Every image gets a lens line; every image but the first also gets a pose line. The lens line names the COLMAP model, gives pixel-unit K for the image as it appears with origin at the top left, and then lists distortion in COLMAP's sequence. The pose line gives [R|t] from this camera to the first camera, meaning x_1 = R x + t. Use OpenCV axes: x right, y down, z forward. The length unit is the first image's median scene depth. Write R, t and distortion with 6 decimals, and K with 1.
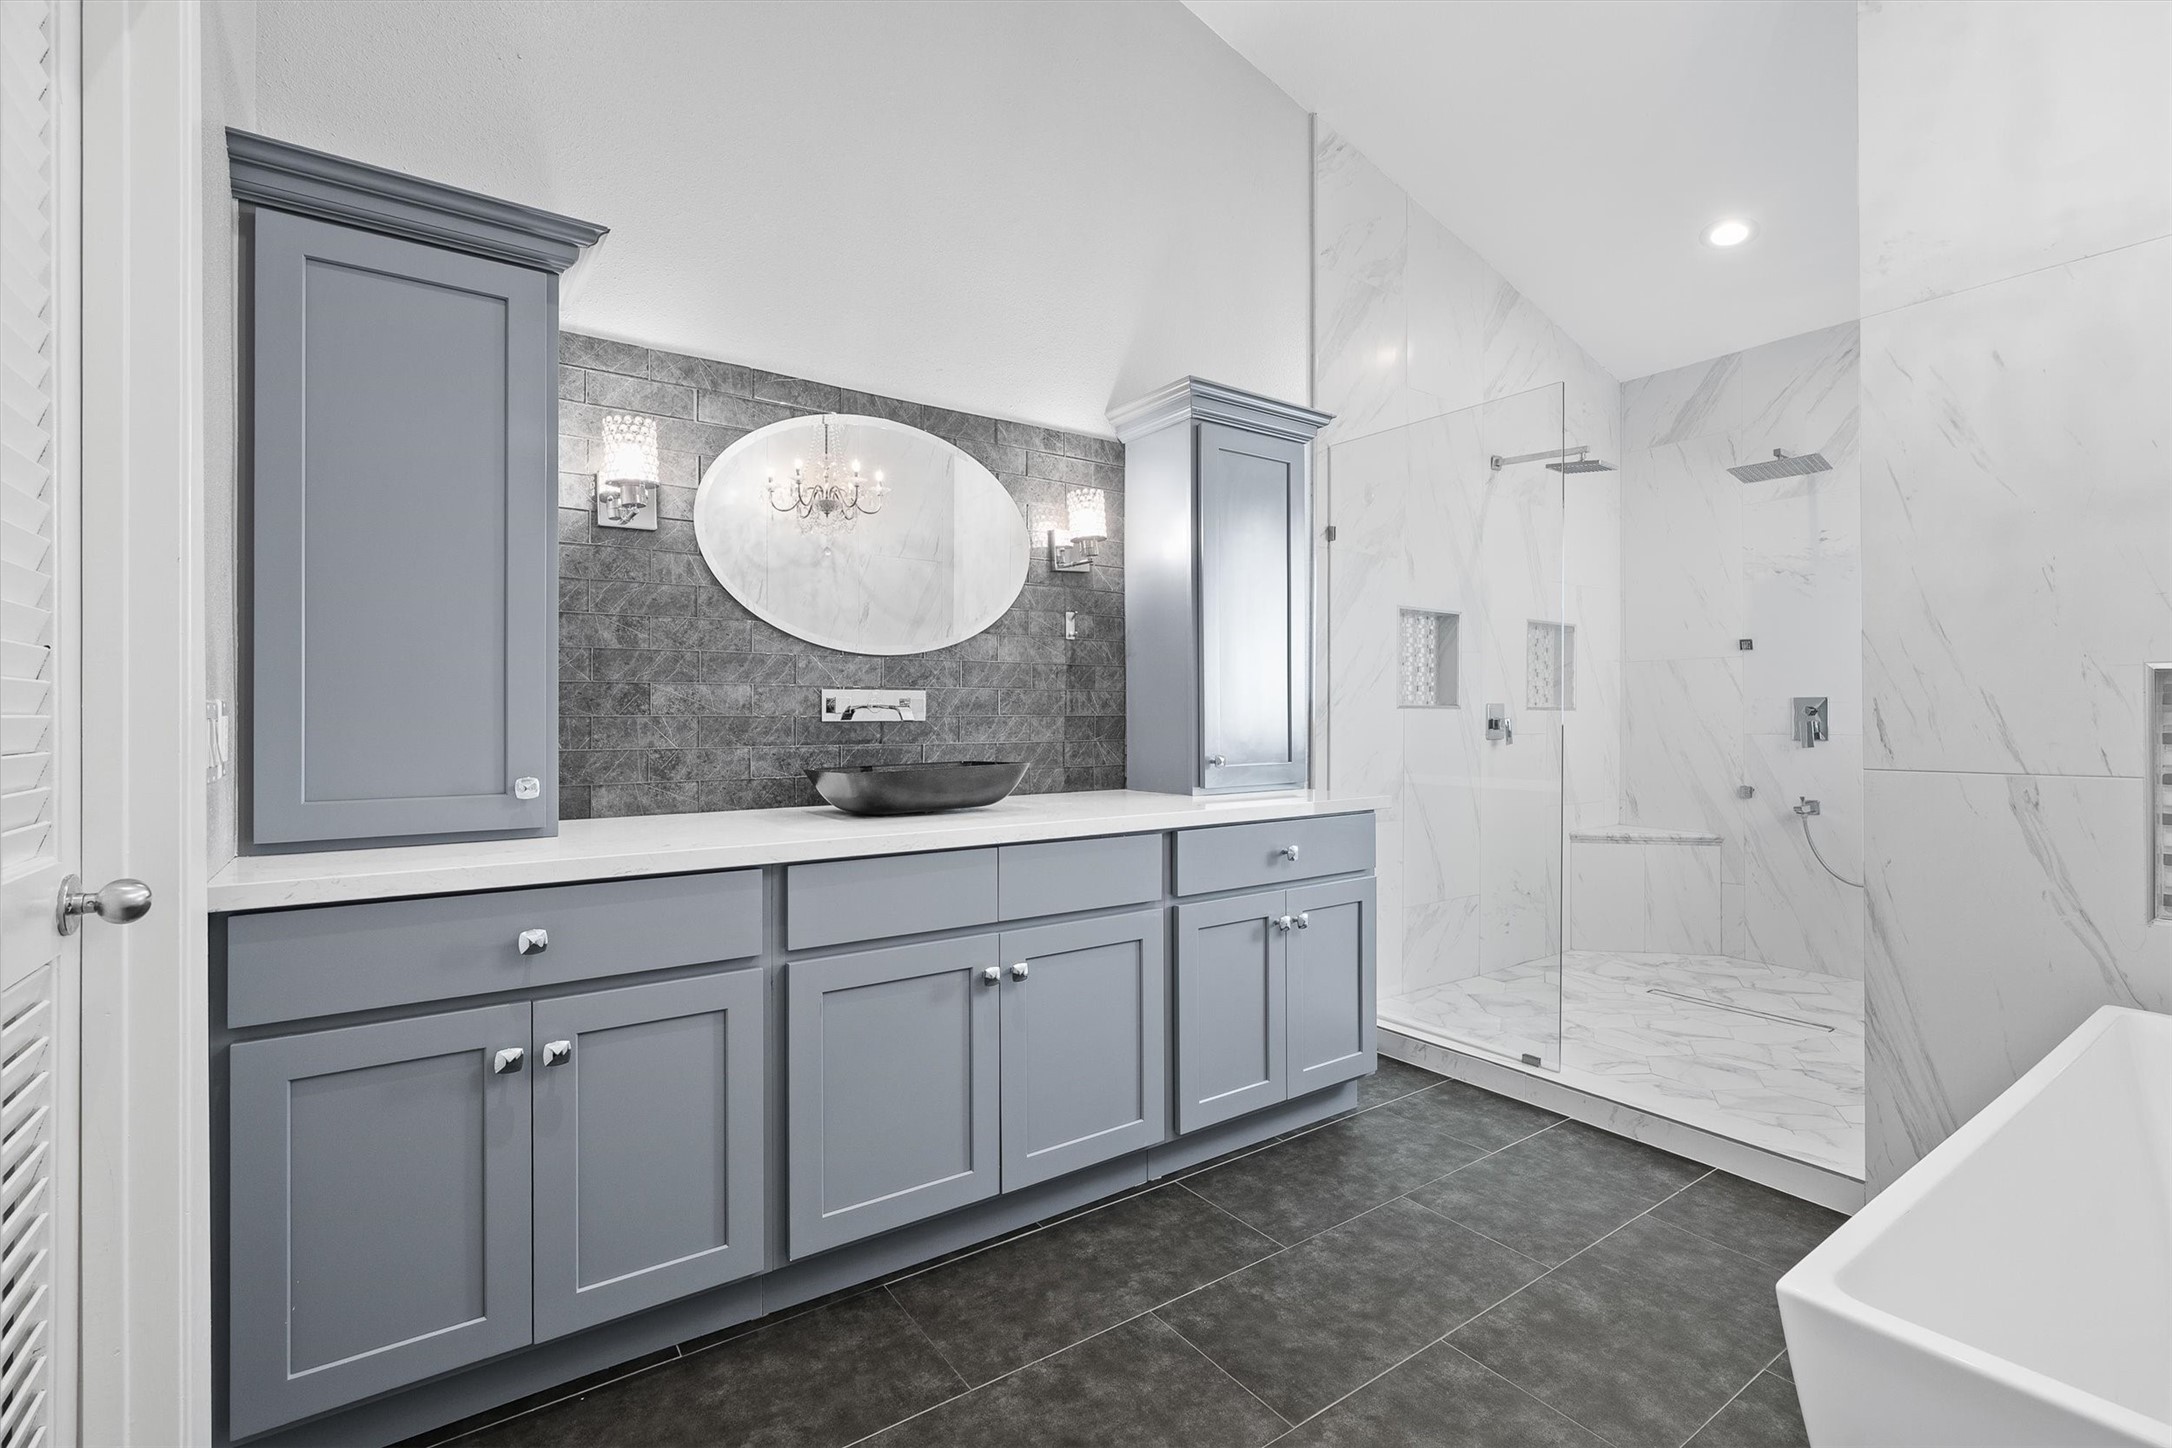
lens RADIAL K [[971.1, 0, 1078.9], [0, 971.1, 722.1], [0, 0, 1]] dist [-0.001764, 0.000825]
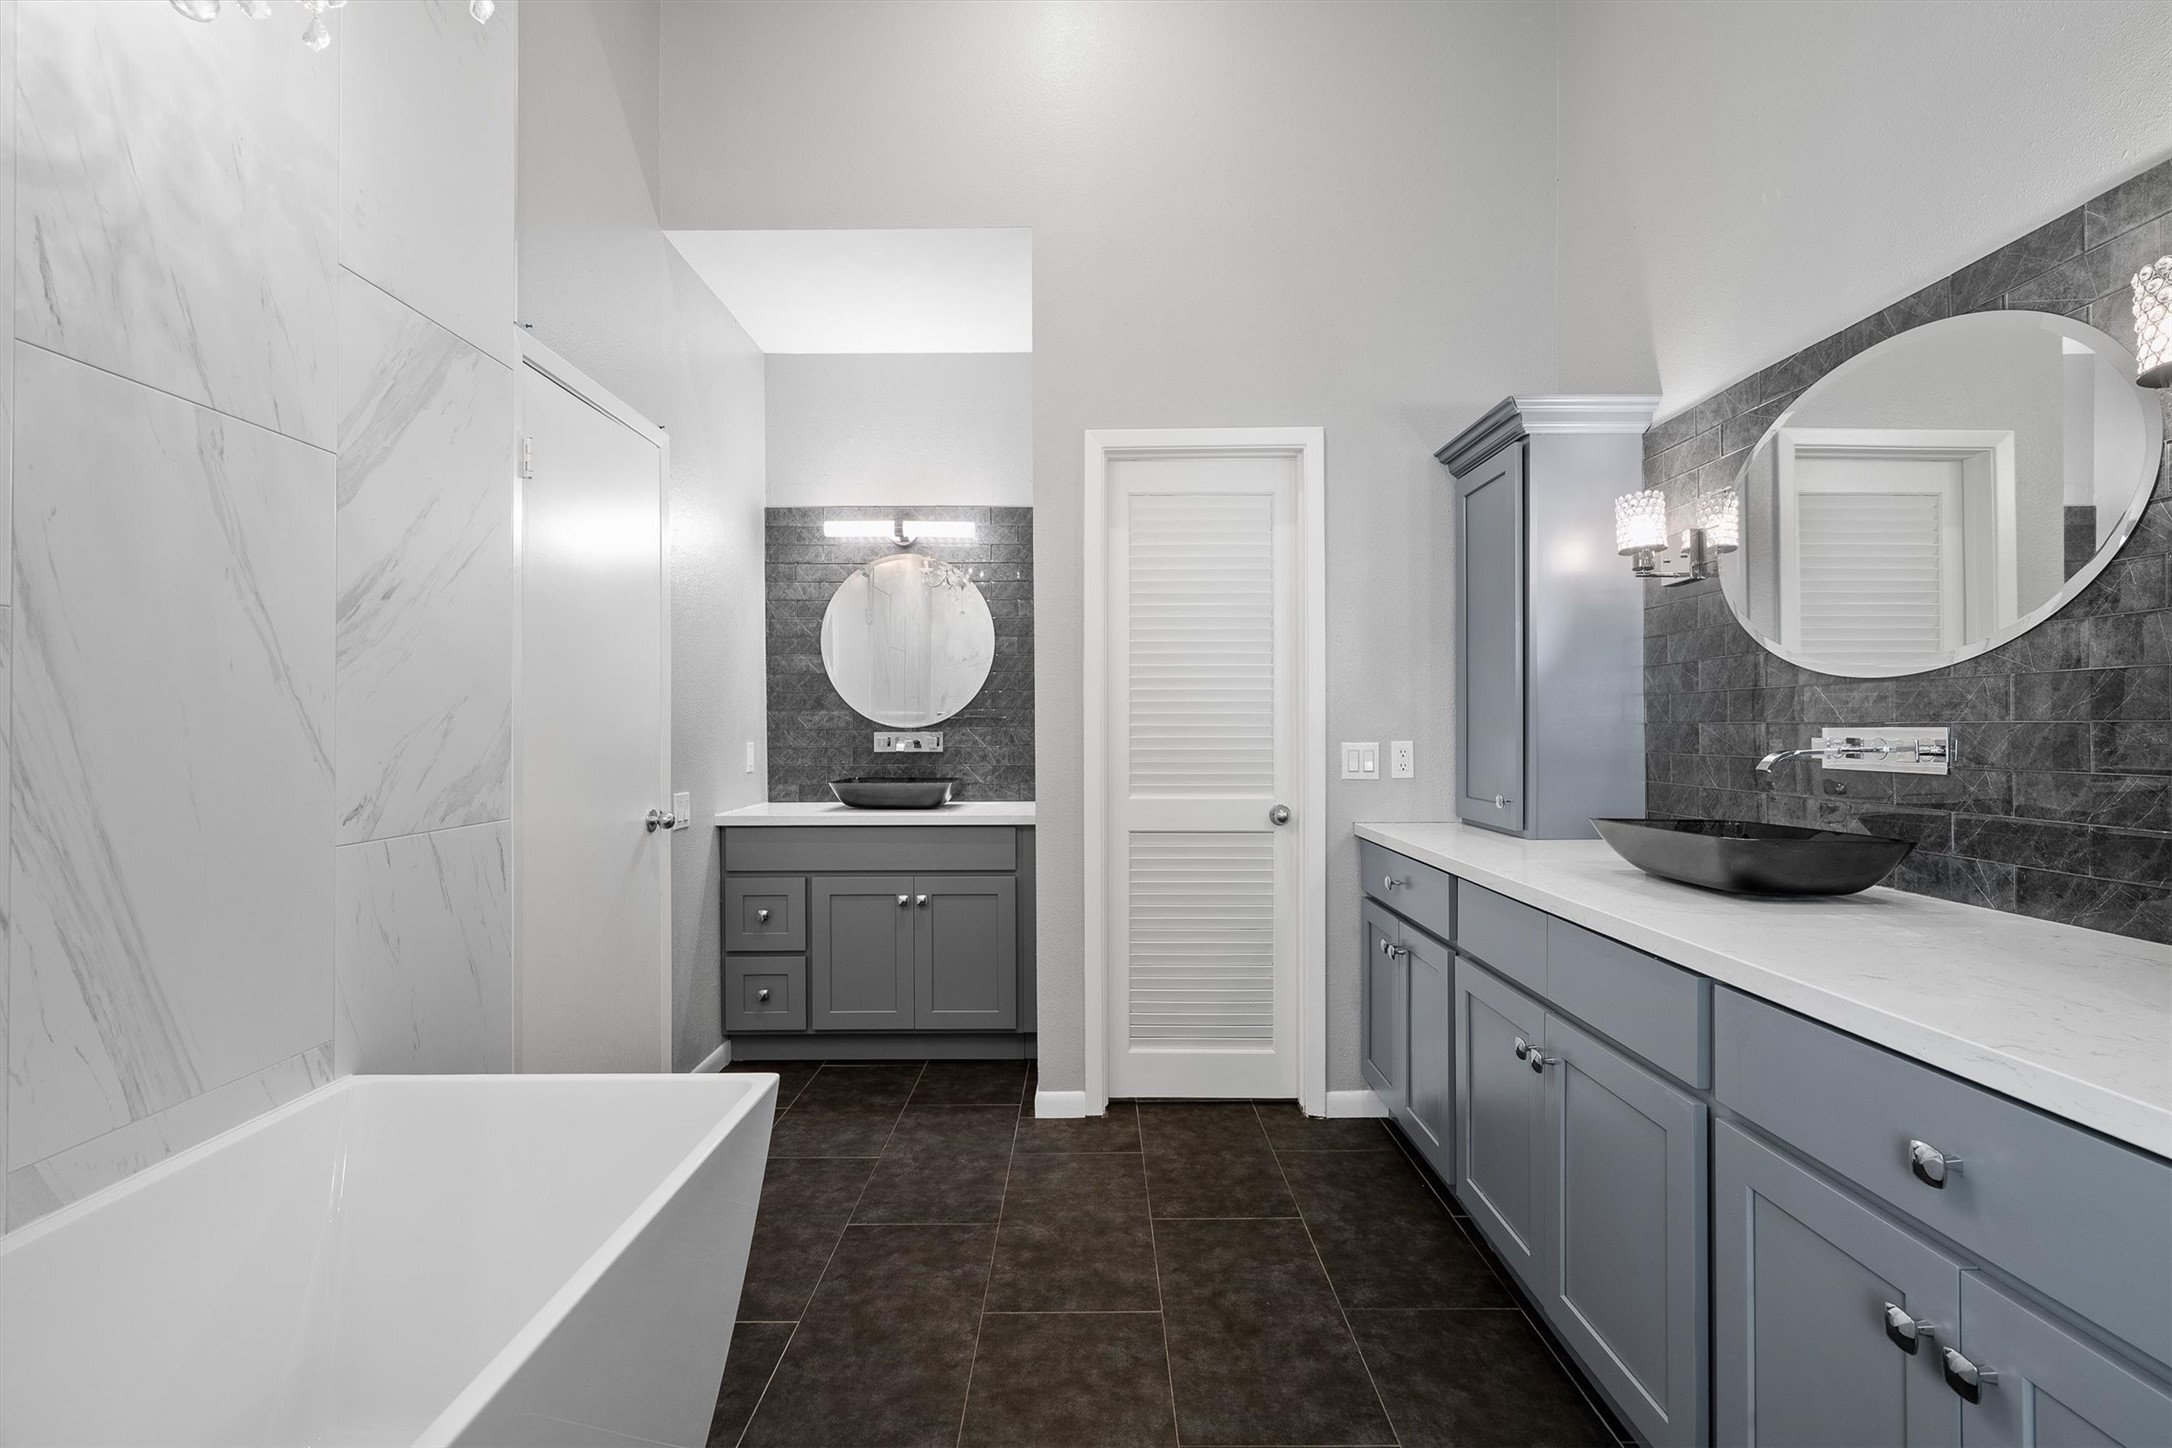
lens RADIAL K [[971.1, 0, 1078.9], [0, 971.1, 722.1], [0, 0, 1]] dist [-0.001764, 0.000825]
pose [[-0.580364, -0.005138, -0.814341, 0.778405], [-0.007834, 0.999969, -0.000725, -0.034976], [0.814319, 0.005959, -0.580386, 1.031296]]
